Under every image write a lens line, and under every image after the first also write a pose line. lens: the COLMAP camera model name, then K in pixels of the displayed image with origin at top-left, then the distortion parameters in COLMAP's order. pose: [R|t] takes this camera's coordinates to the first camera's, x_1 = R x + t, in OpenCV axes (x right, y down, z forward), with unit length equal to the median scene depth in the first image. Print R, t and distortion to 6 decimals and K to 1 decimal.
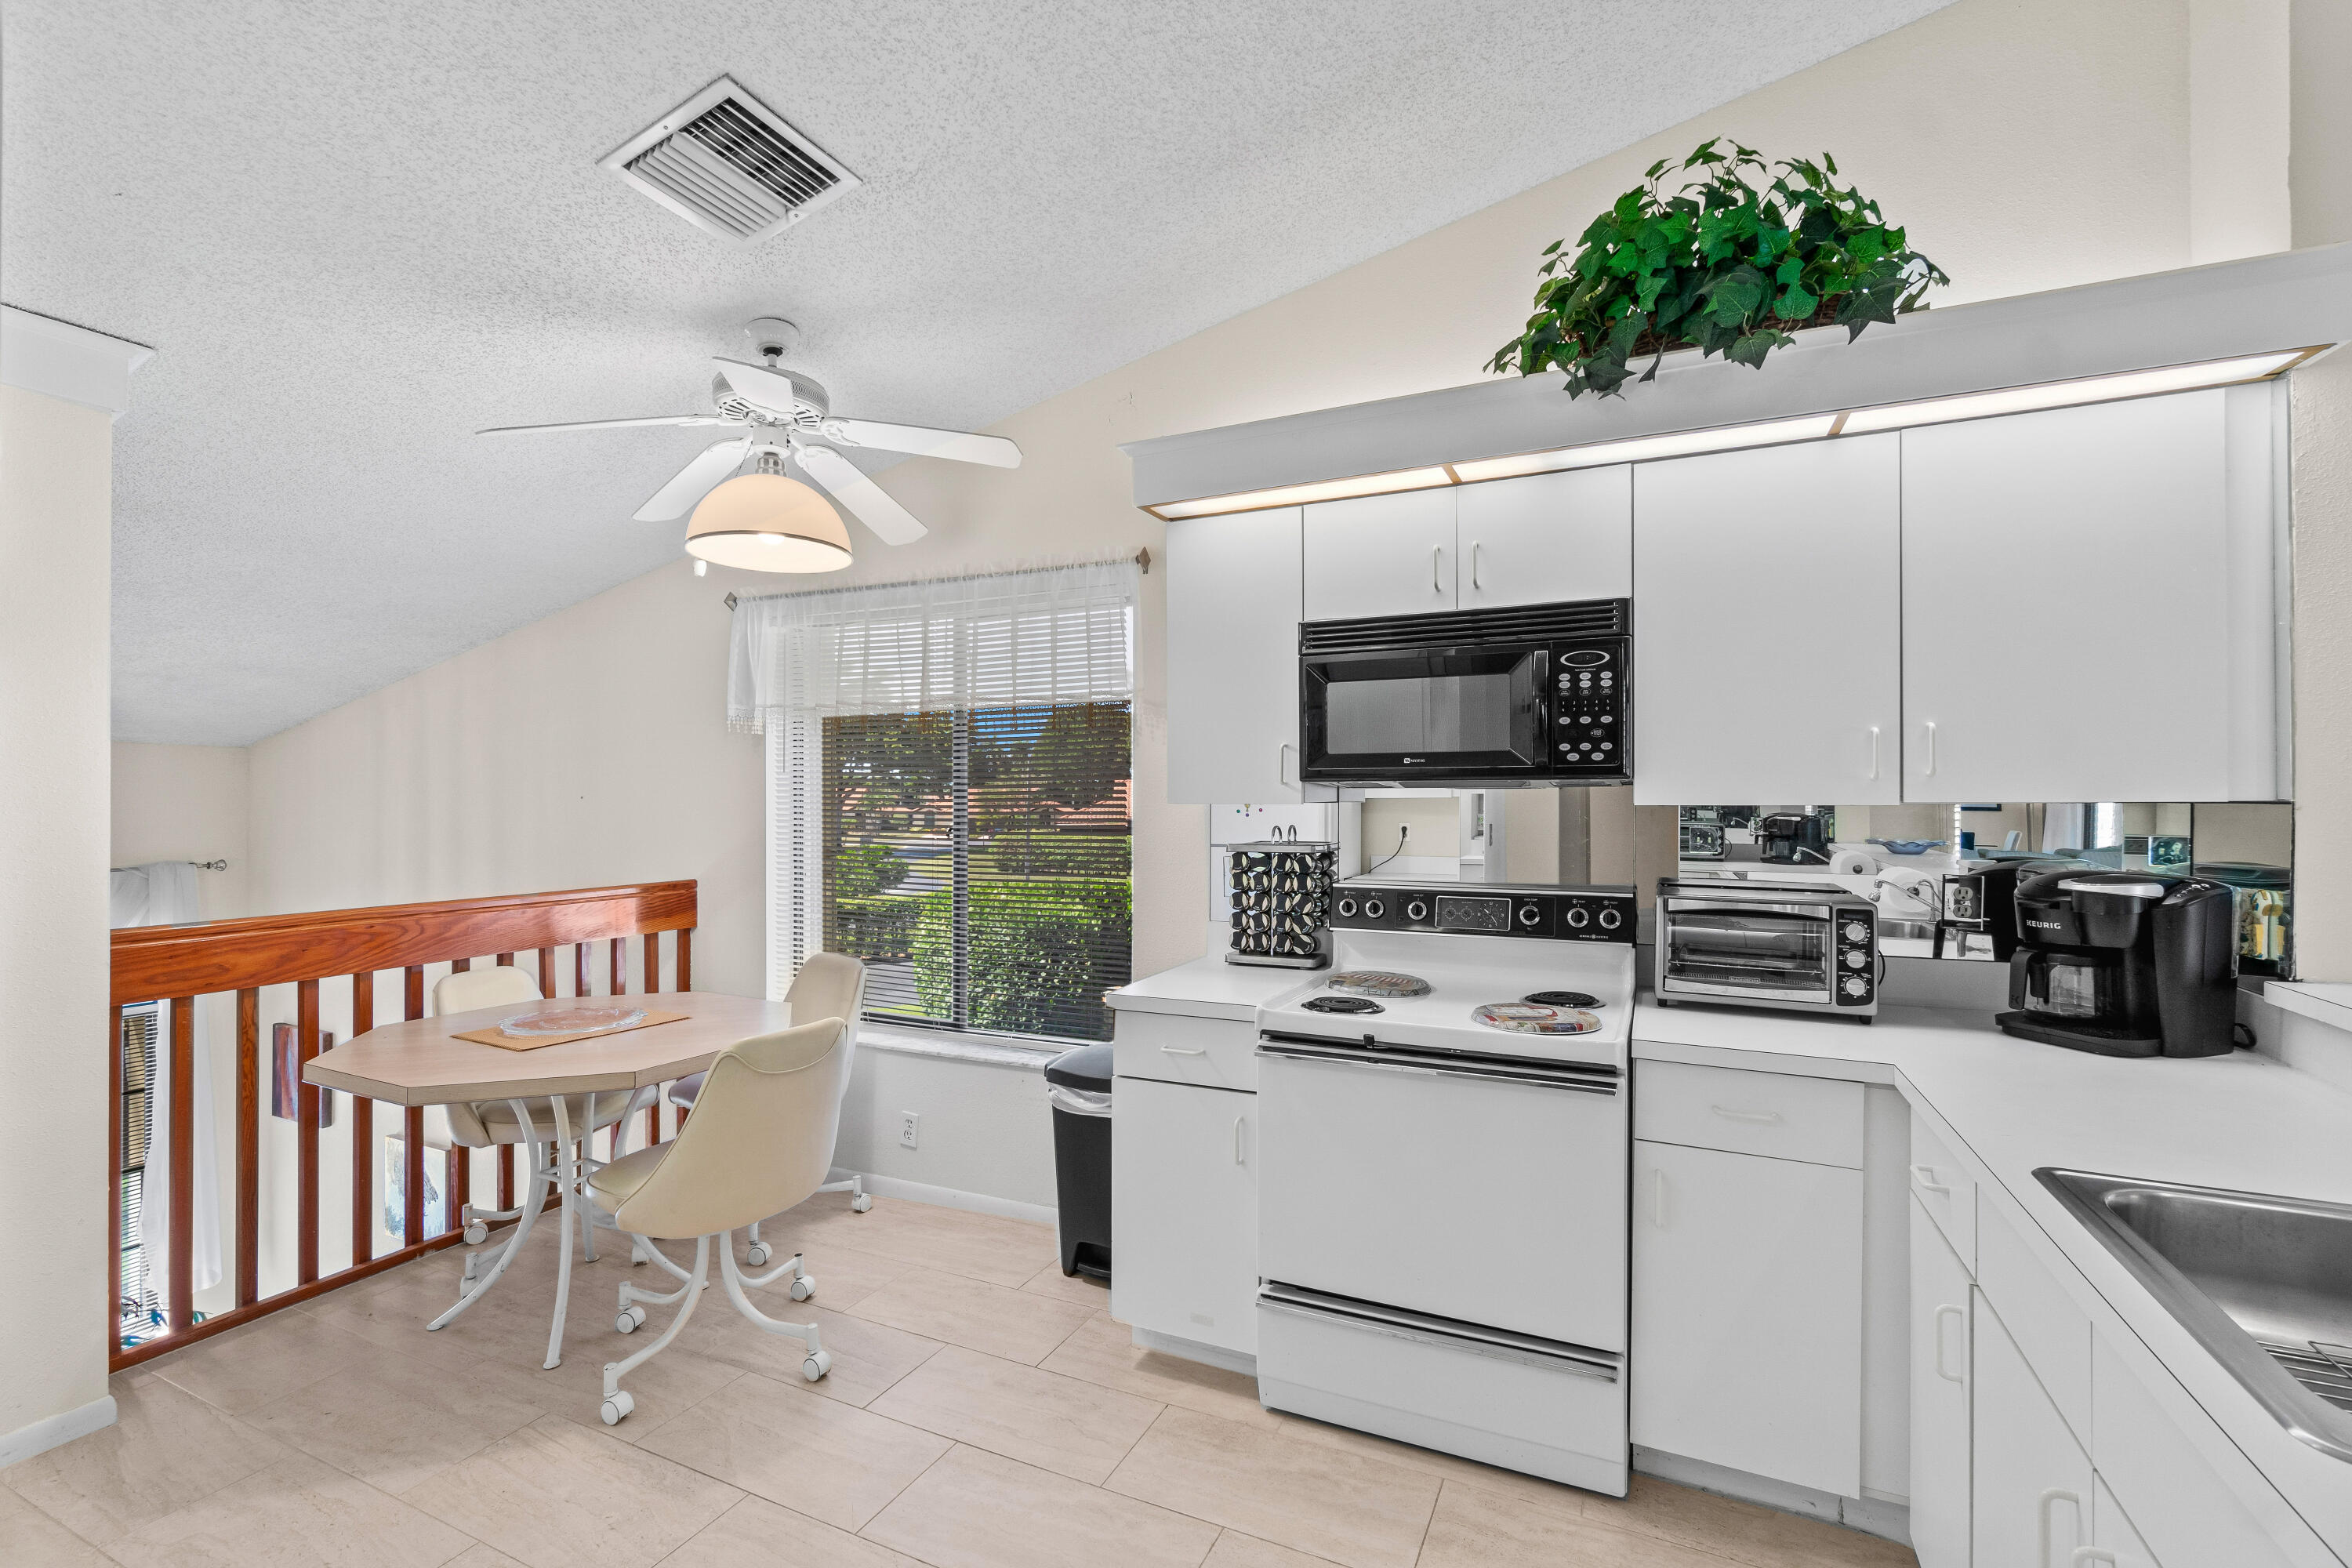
lens RADIAL K [[1026.3, 0, 1175.2], [0, 1026.3, 794.7], [0, 0, 1]] dist [-0.000052, 0.000024]
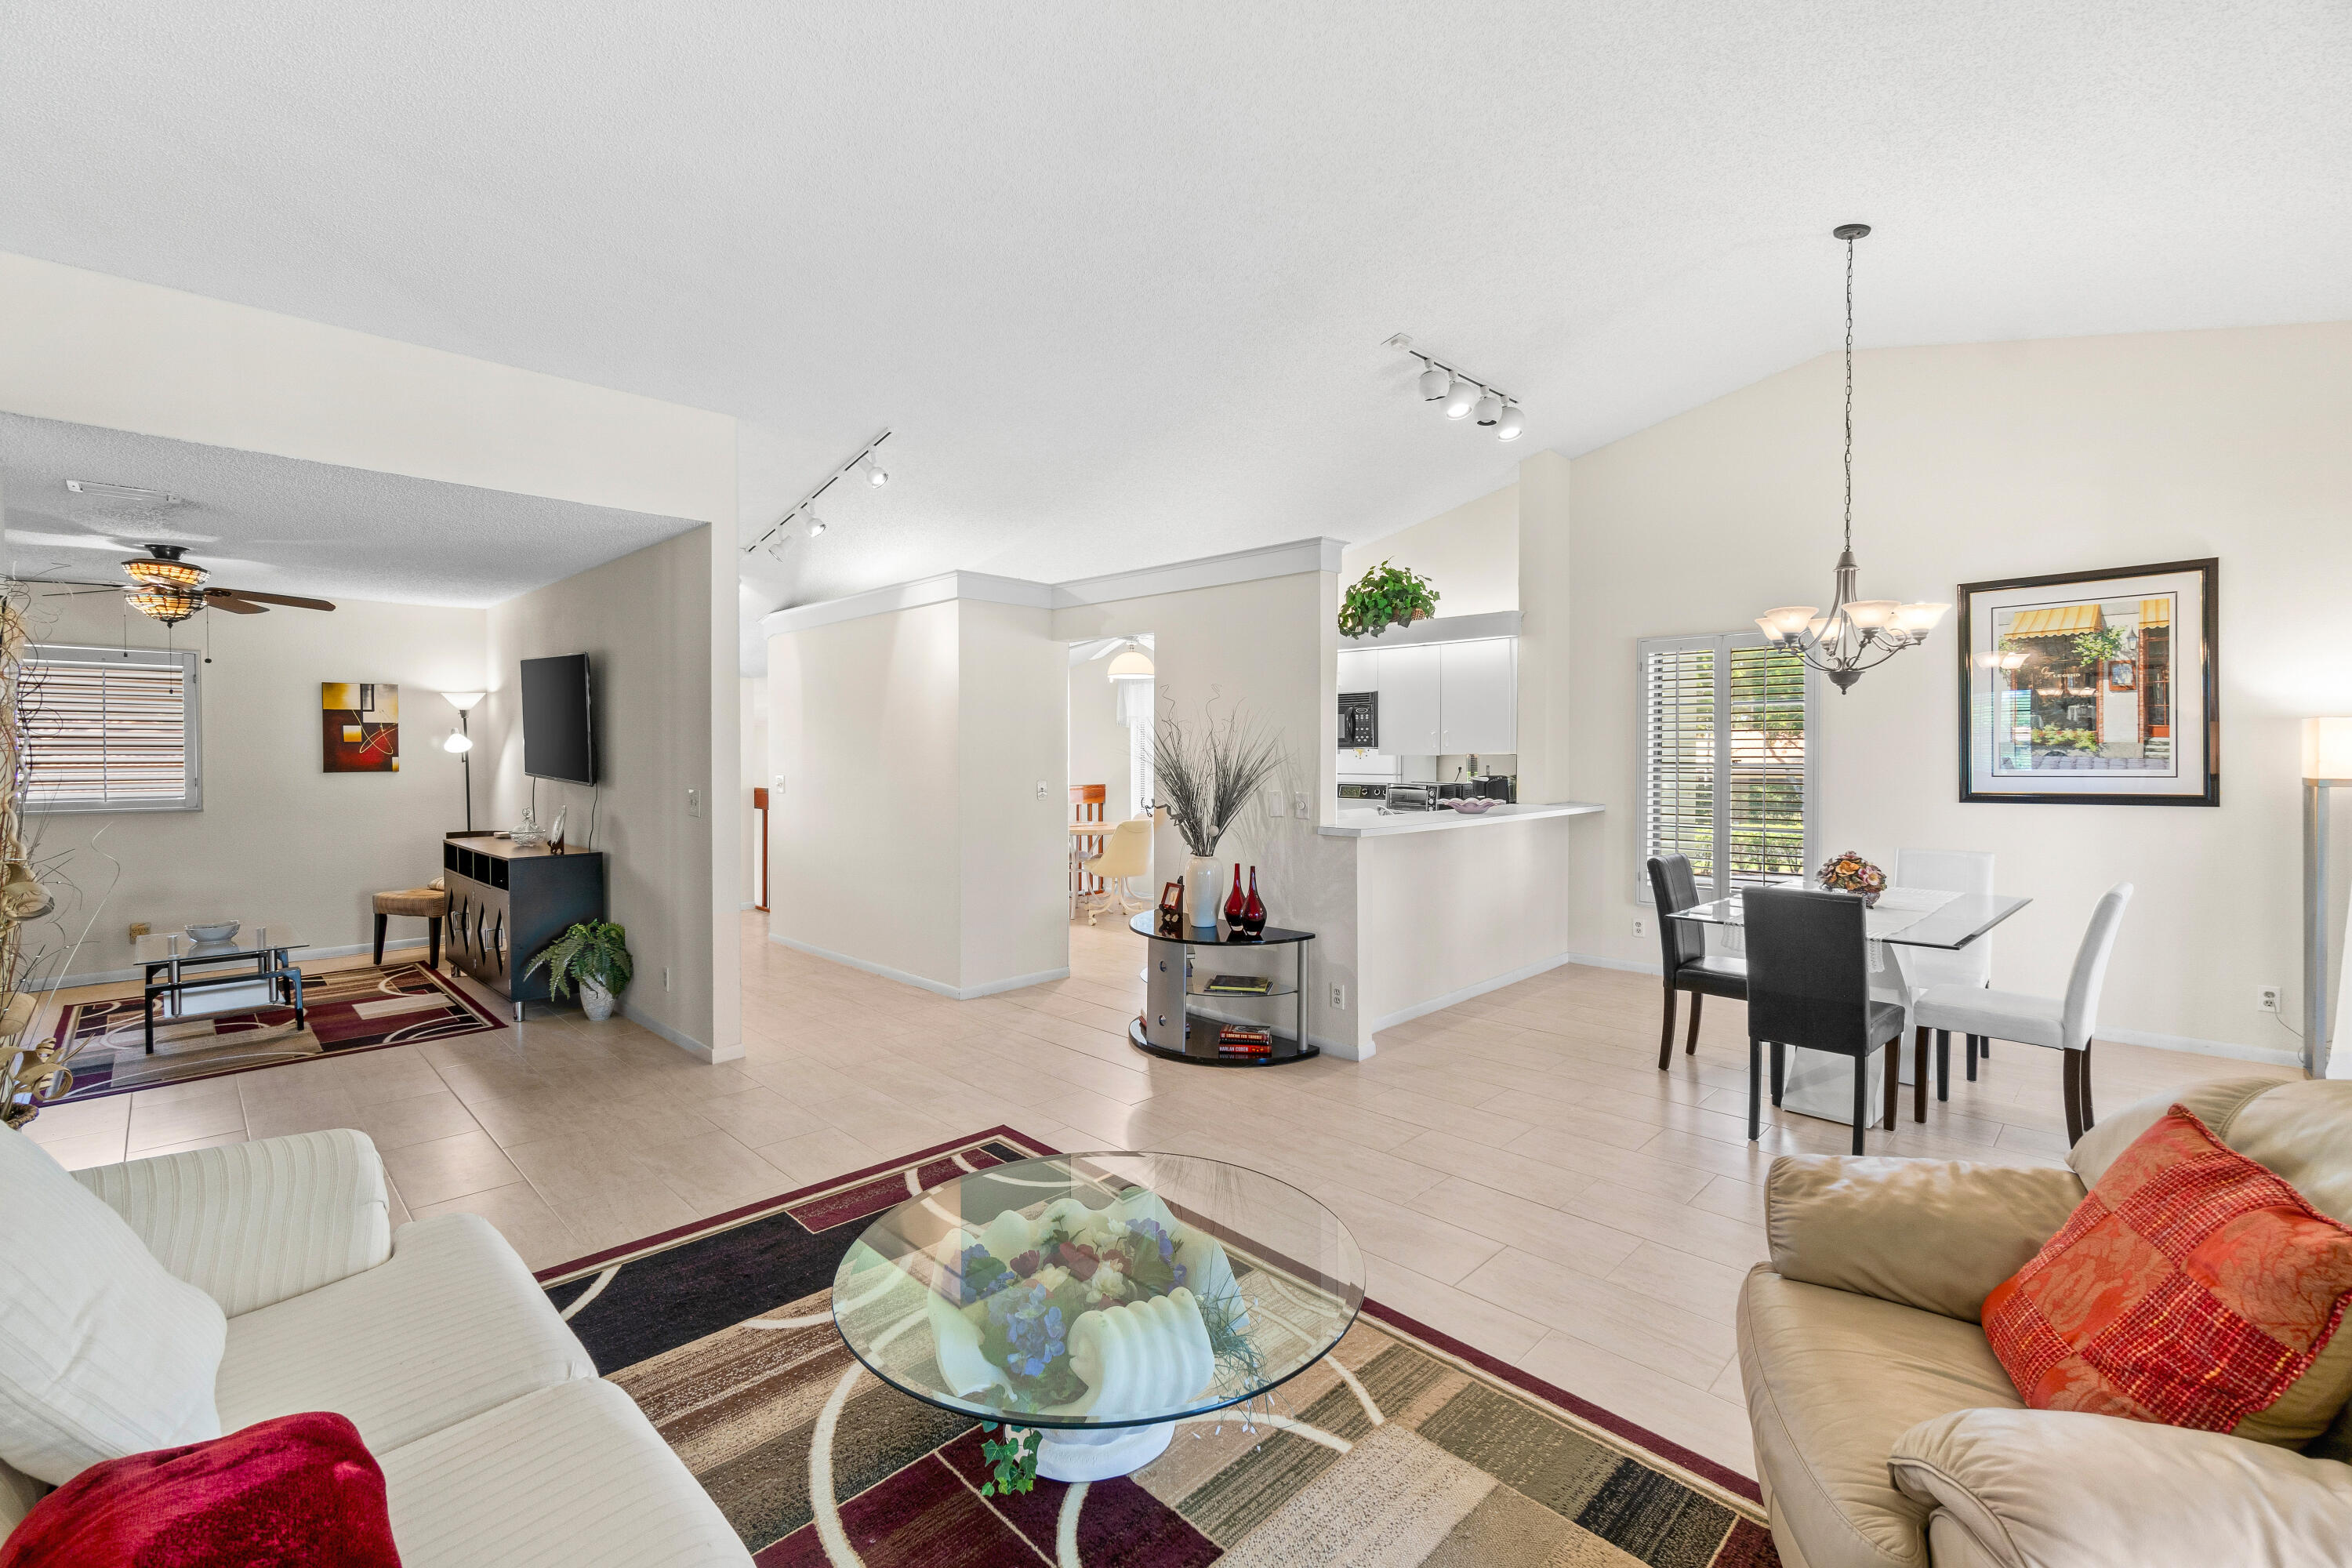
lens RADIAL K [[1016.9, 0, 1174.6], [0, 1016.9, 758.0], [0, 0, 1]] dist [-0.001693, -0.000266]
pose [[0.943724, 0.004521, -0.330703, 0.907900], [-0.001413, 0.999953, 0.009640, -0.010661], [0.330730, -0.008630, 0.943686, -2.268516]]
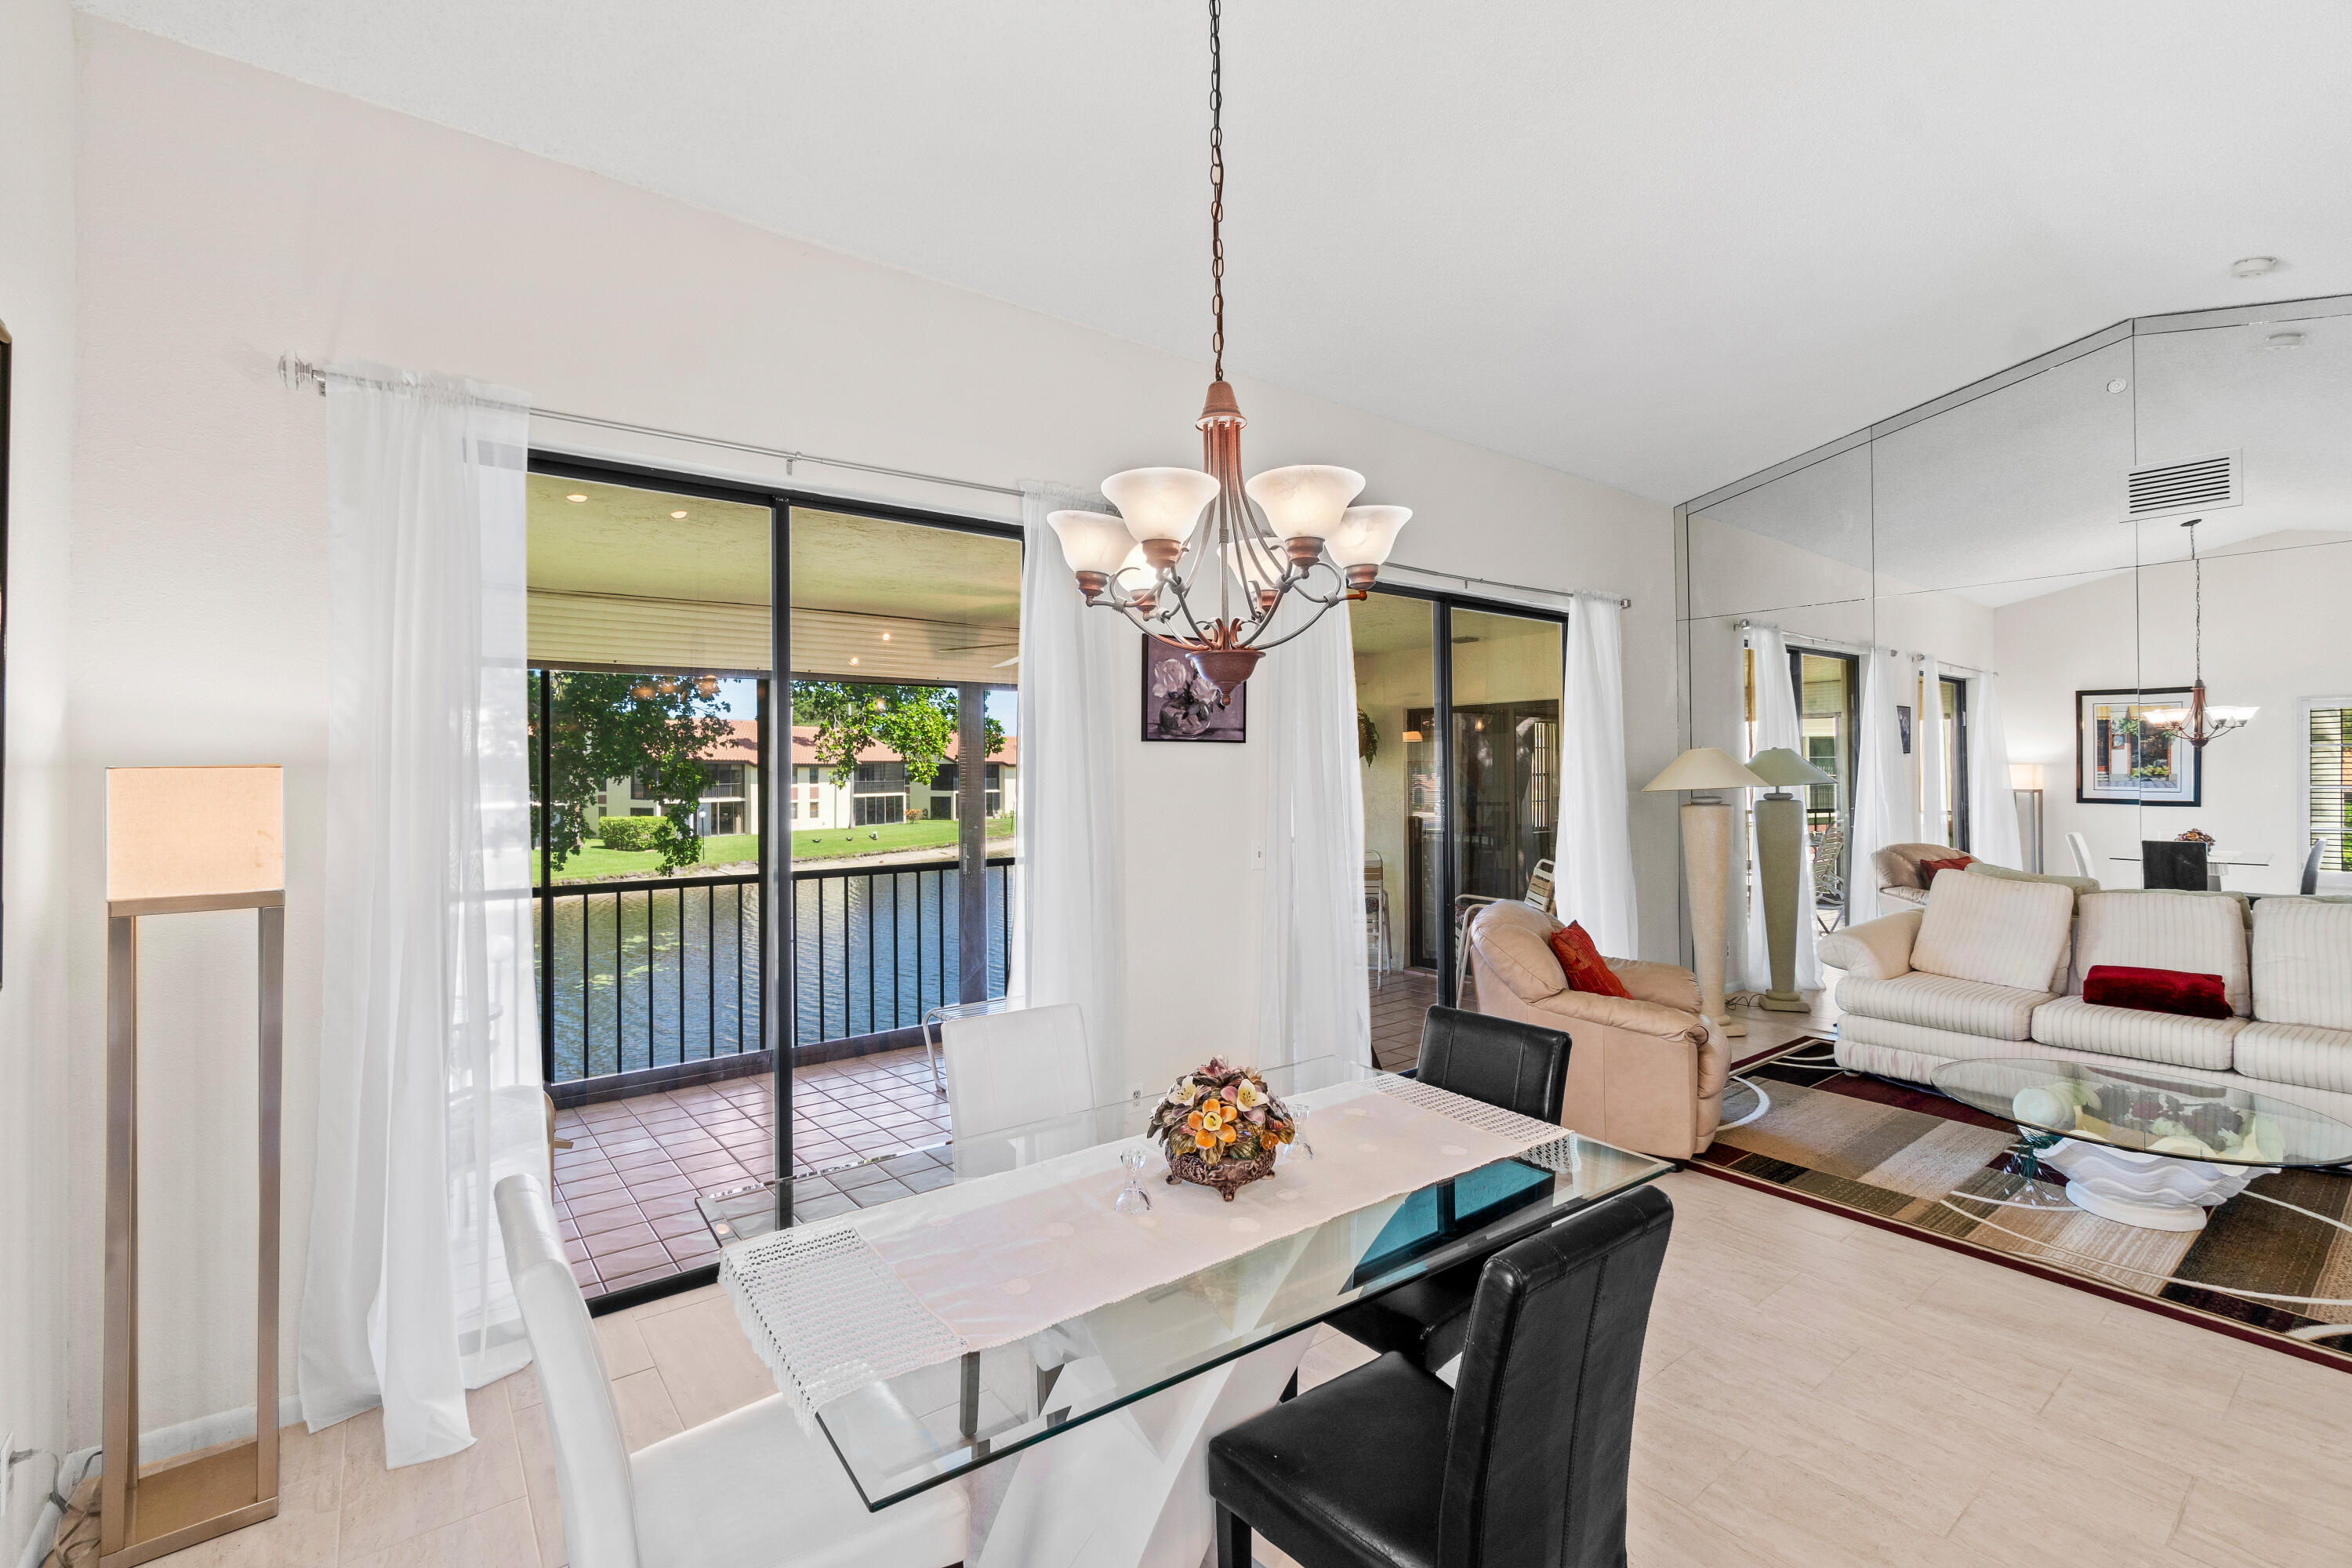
lens RADIAL K [[1003.0, 0, 1175.0], [0, 1003.0, 774.2], [0, 0, 1]] dist [-0.004142, -0.000783]
pose [[-0.887726, 0.011903, 0.460218, 1.110824], [0.012346, 0.999922, -0.002046, -0.051231], [-0.460206, 0.003866, -0.887804, 0.602363]]
